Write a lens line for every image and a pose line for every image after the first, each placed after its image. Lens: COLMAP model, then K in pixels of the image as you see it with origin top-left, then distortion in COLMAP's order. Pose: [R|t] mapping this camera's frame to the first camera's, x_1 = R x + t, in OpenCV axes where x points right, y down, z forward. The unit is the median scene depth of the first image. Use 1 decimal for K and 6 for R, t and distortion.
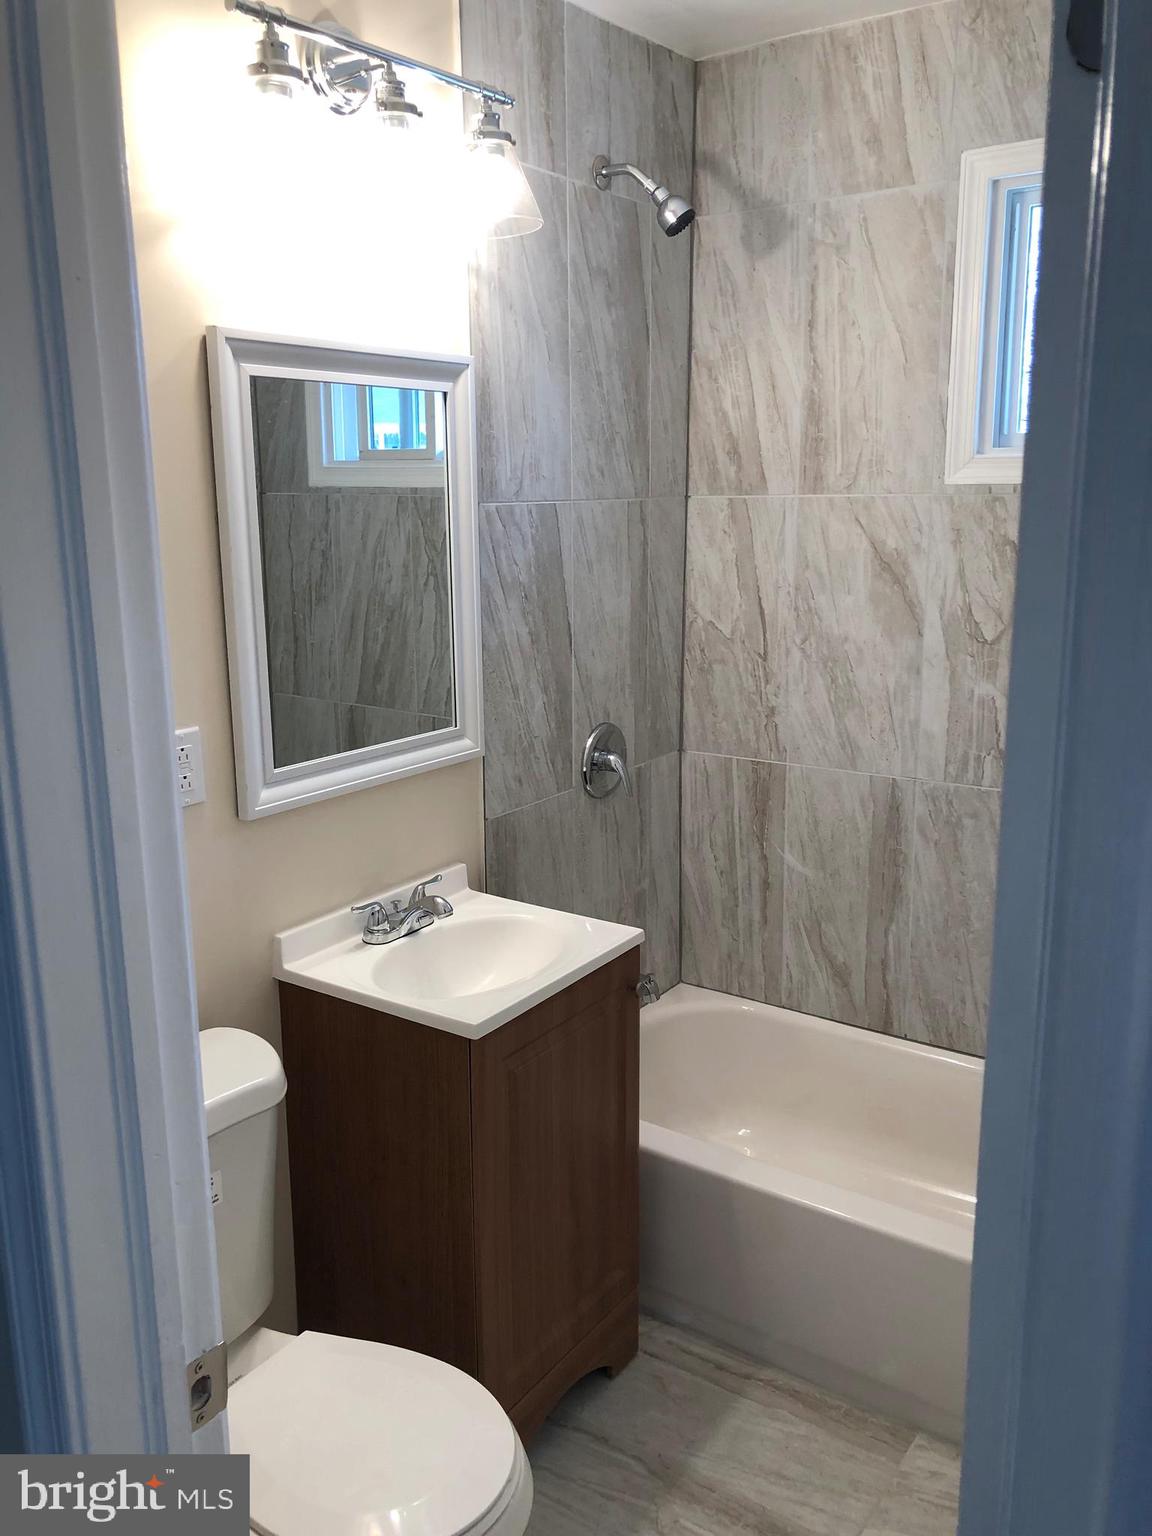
lens RADIAL K [[1253.1, 0, 582.1], [0, 1253.1, 770.9], [0, 0, 1]] dist [0.041477, -0.040620]
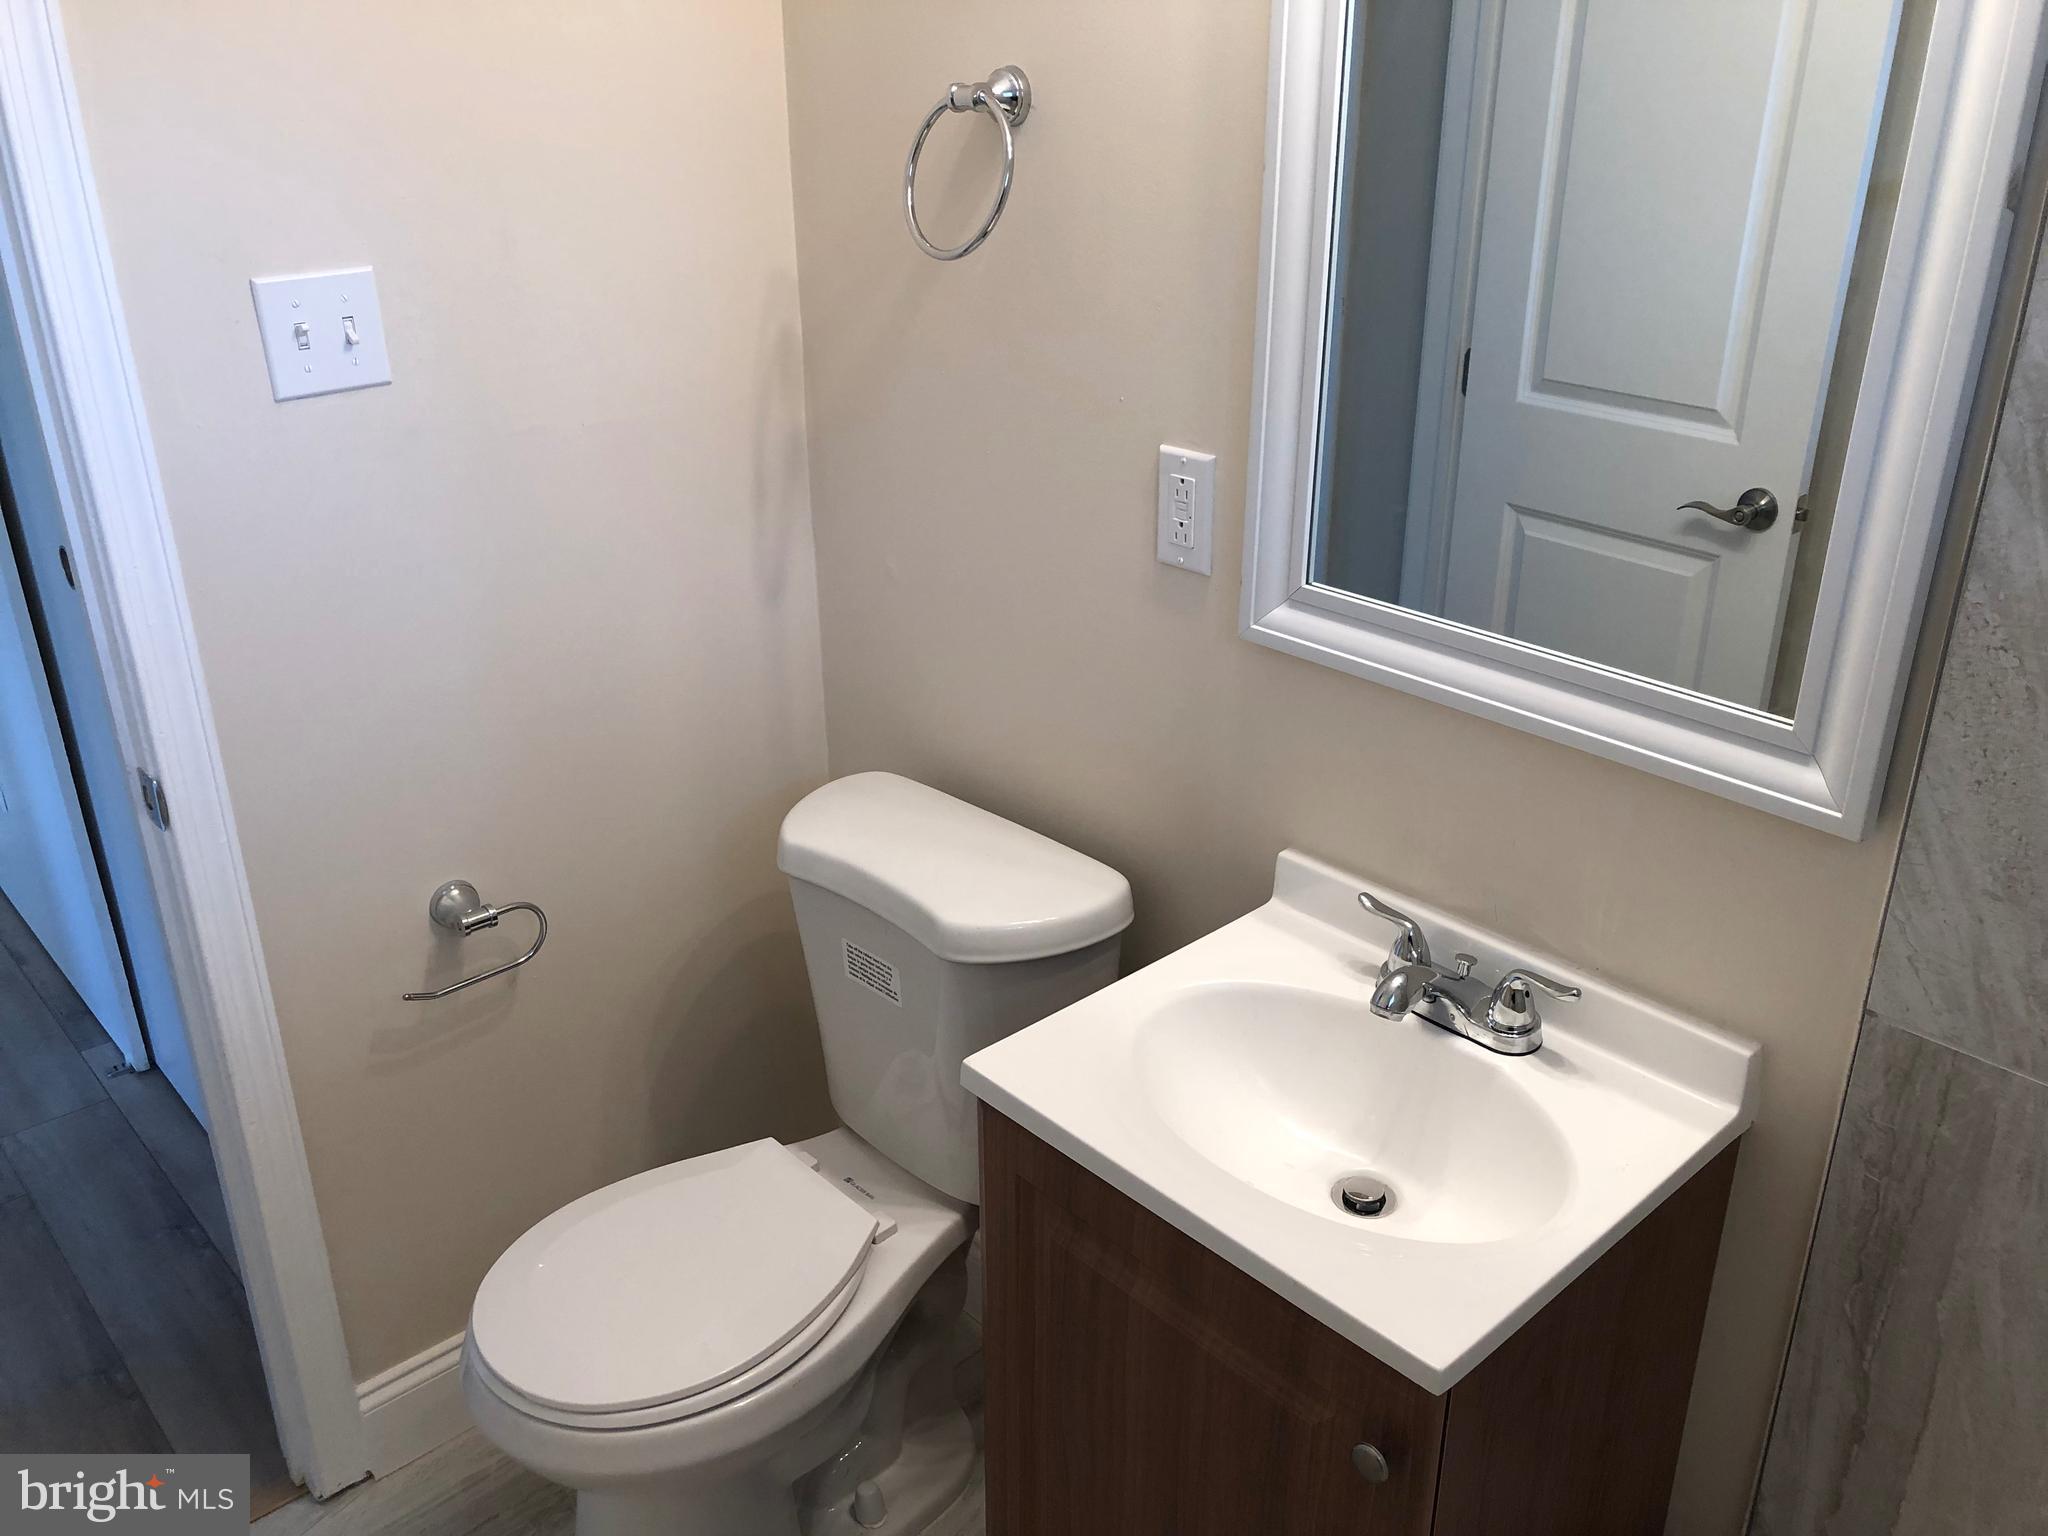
lens RADIAL K [[1670.8, 0, 1024.0], [0, 1670.8, 763.0], [0, 0, 1]] dist [0.041477, -0.040620]
pose [[-0.227984, 0.410529, -0.882887, 0.351199], [-0.205638, 0.866011, 0.455783, -0.180292], [0.951702, 0.285467, -0.113016, 0.717682]]
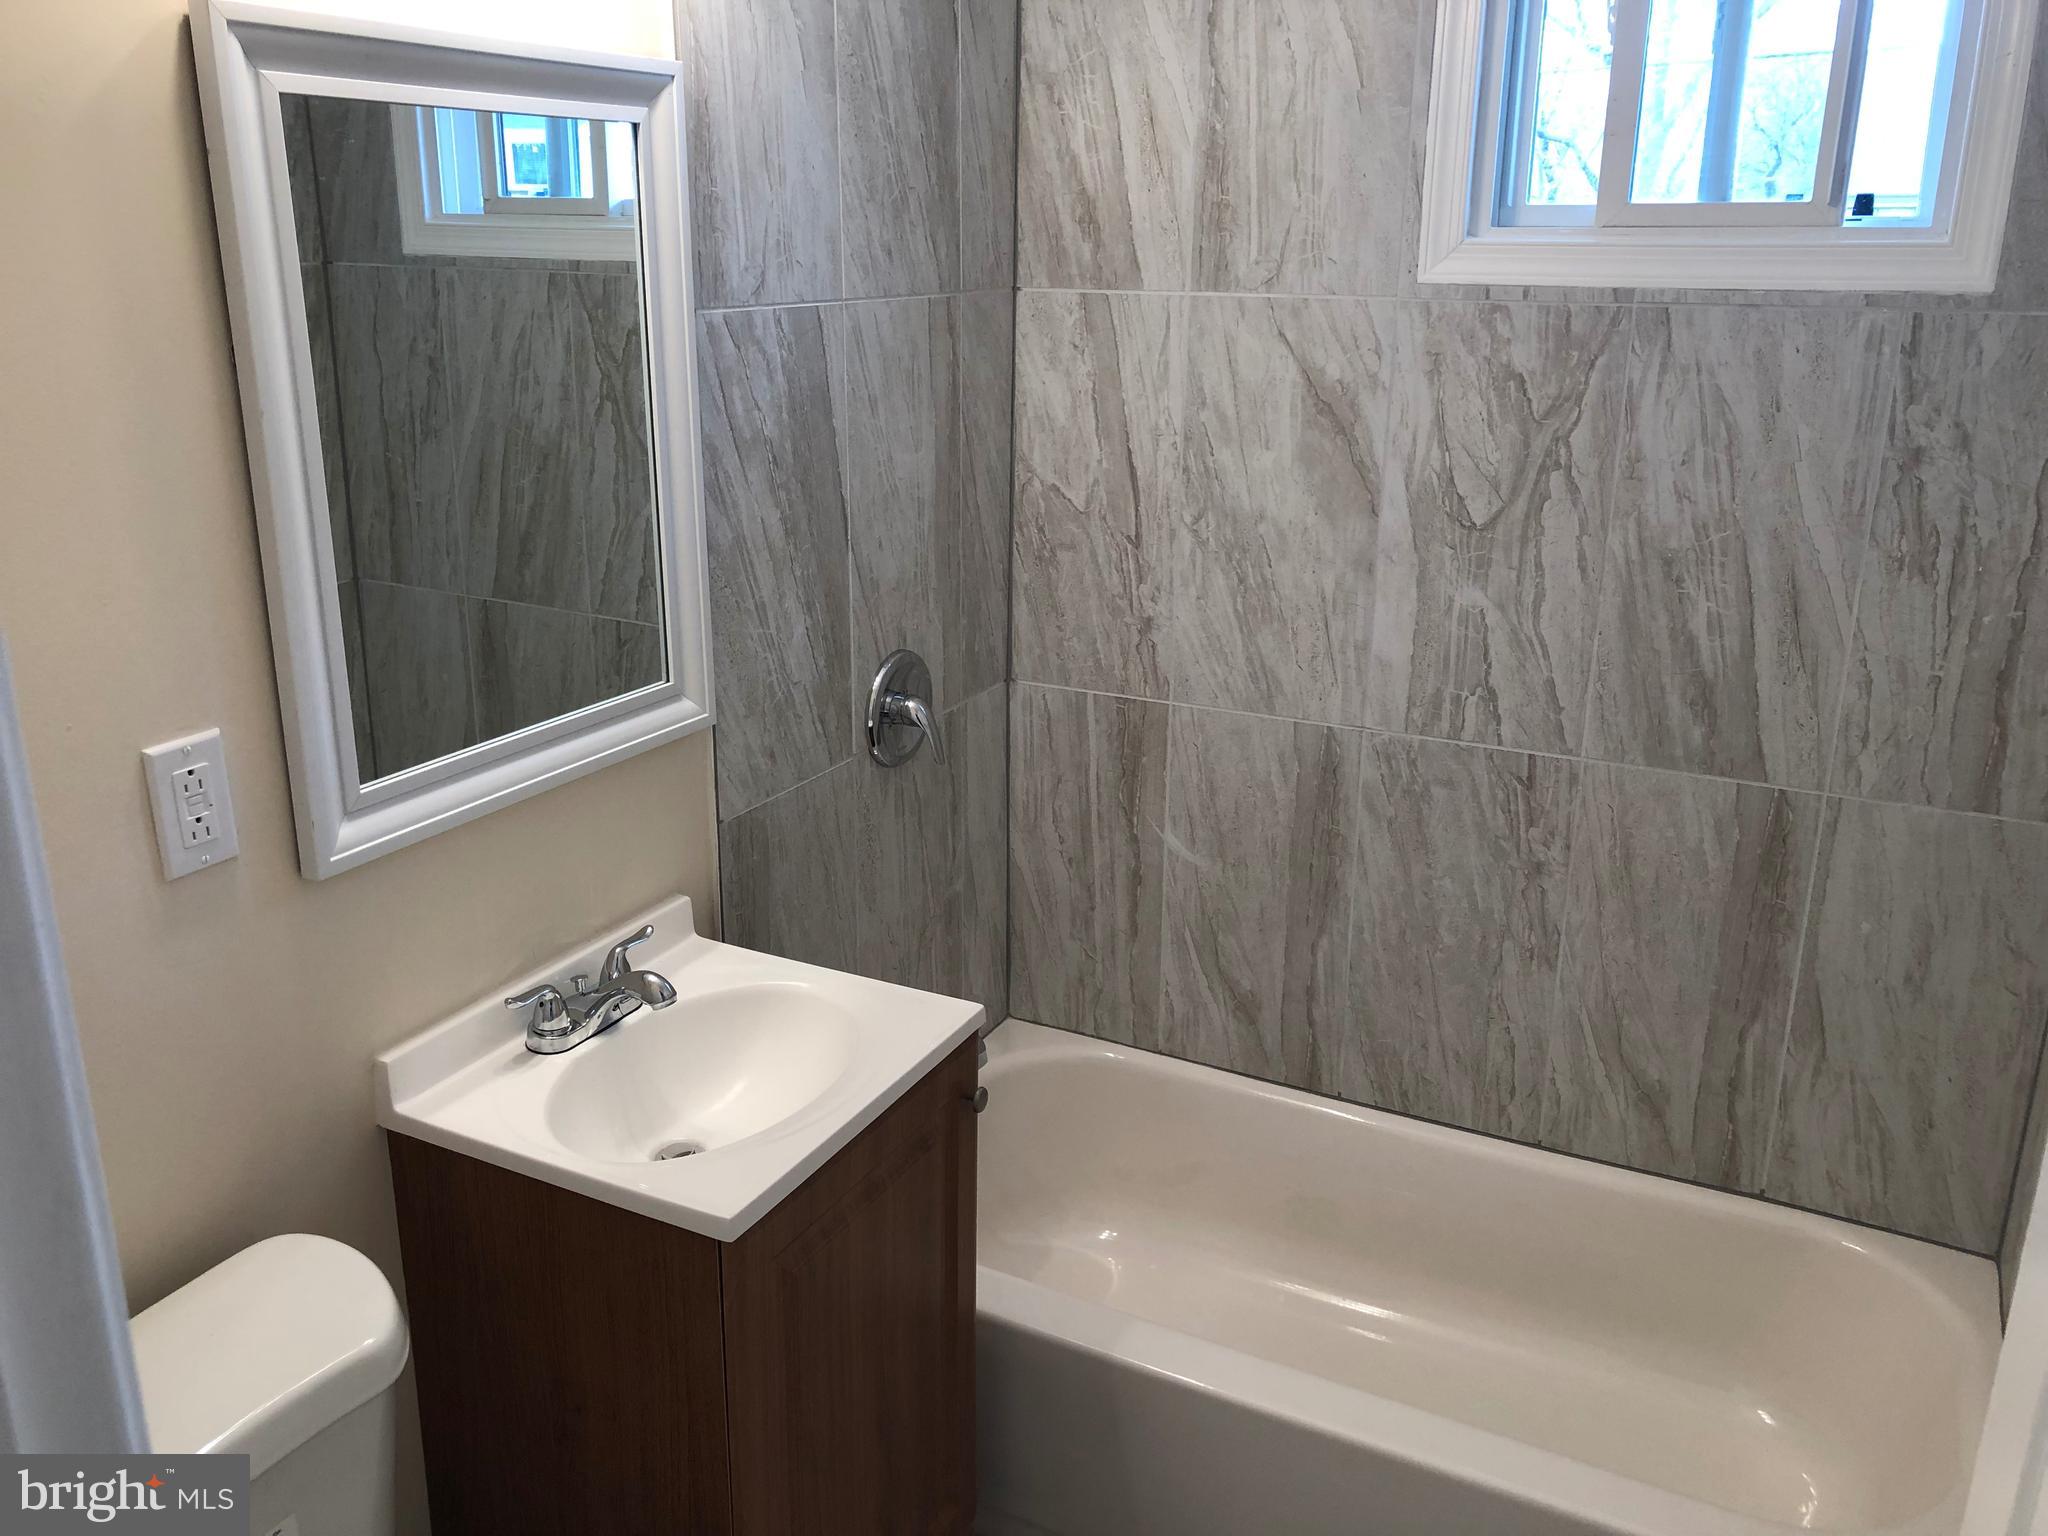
lens RADIAL K [[1670.8, 0, 1026.2], [0, 1670.8, 761.9], [0, 0, 1]] dist [0.041477, -0.040620]
pose [[0.991457, -0.022252, 0.128523, -0.028440], [0.010707, 0.995899, 0.089833, -0.058019], [-0.129995, -0.087689, 0.987629, 0.139047]]
